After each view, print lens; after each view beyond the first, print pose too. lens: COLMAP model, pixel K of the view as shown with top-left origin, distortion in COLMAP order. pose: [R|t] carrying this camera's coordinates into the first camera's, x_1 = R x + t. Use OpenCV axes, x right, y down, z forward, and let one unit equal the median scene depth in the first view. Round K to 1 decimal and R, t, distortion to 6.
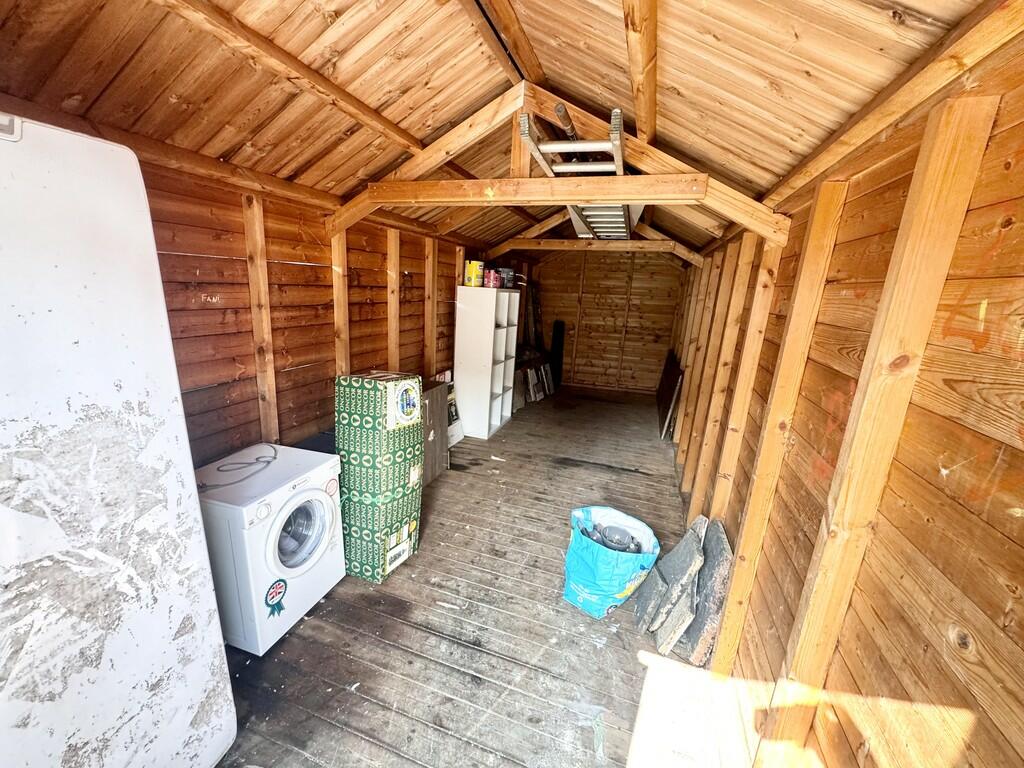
lens RADIAL K [[408.6, 0, 508.4], [0, 408.6, 385.0], [0, 0, 1]] dist [-0.004179, 0.001054]
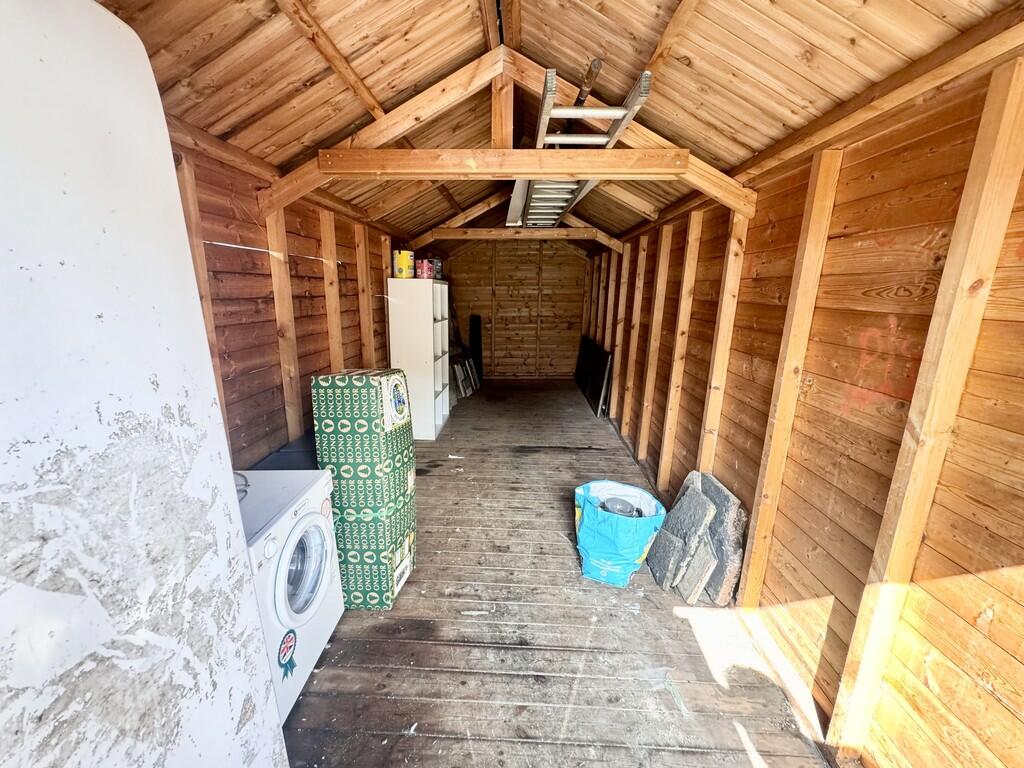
lens RADIAL K [[408.6, 0, 508.0], [0, 408.6, 385.3], [0, 0, 1]] dist [-0.004179, 0.001054]
pose [[0.957653, -0.106620, 0.267458, -0.313713], [0.107113, 0.994165, 0.012790, 0.032711], [-0.267260, 0.016400, 0.963485, 0.104178]]
